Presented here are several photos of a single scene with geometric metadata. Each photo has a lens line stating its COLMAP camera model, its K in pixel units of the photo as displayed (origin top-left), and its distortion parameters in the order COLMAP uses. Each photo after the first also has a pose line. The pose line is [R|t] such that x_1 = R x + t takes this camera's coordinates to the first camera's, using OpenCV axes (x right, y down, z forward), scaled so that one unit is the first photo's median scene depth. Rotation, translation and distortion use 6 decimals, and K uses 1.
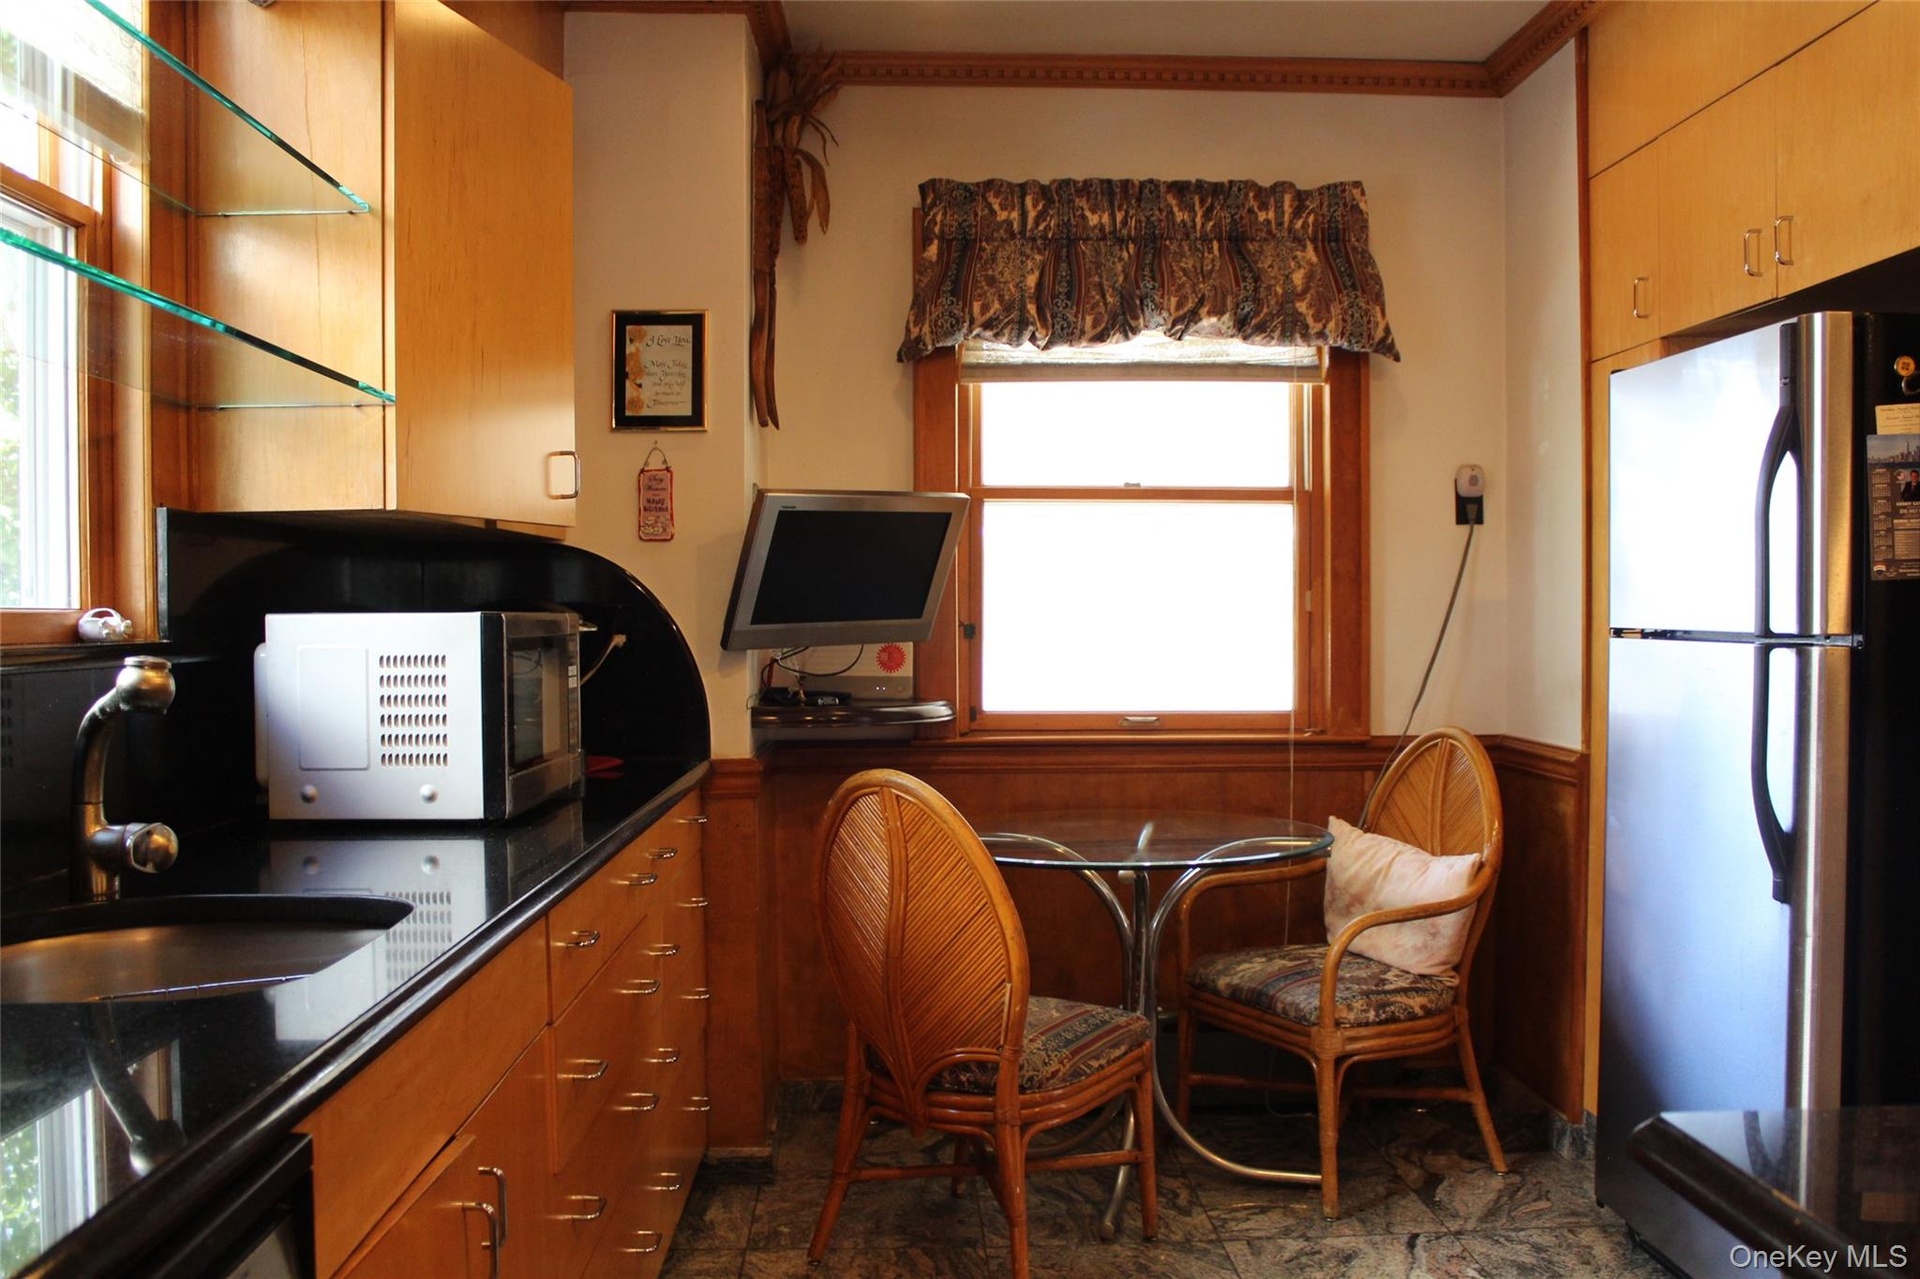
lens RADIAL K [[1623.3, 0, 955.8], [0, 1623.3, 653.7], [0, 0, 1]] dist [-0.163817, 0.149301]
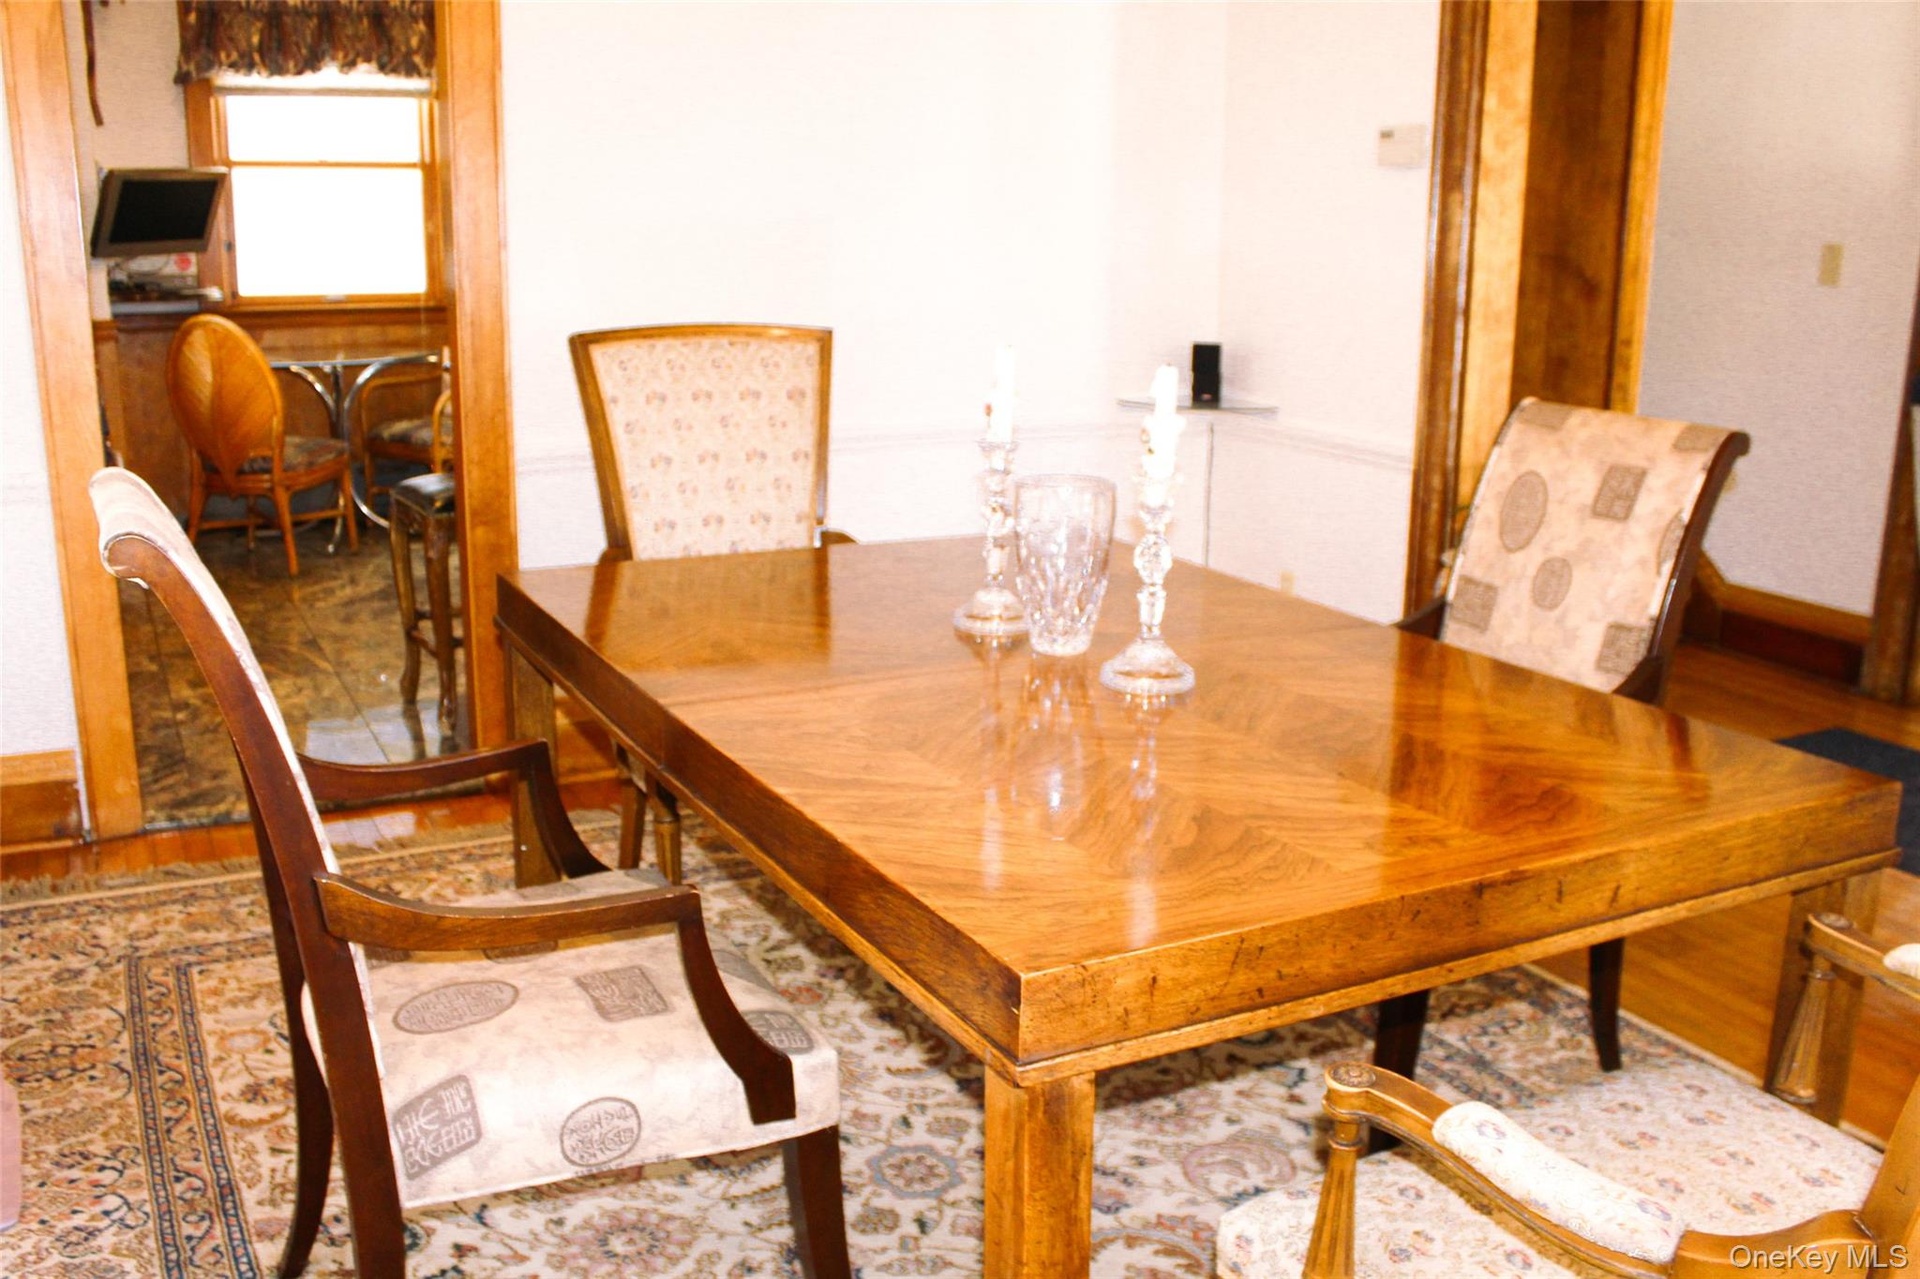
lens RADIAL K [[1707.8, 0, 941.9], [0, 1707.8, 644.6], [0, 0, 1]] dist [-0.167322, 0.151817]
pose [[0.899078, -0.091299, 0.428162, -0.104112], [-0.004590, 0.975993, 0.217755, 0.013011], [-0.437764, -0.197744, 0.877075, -0.982819]]
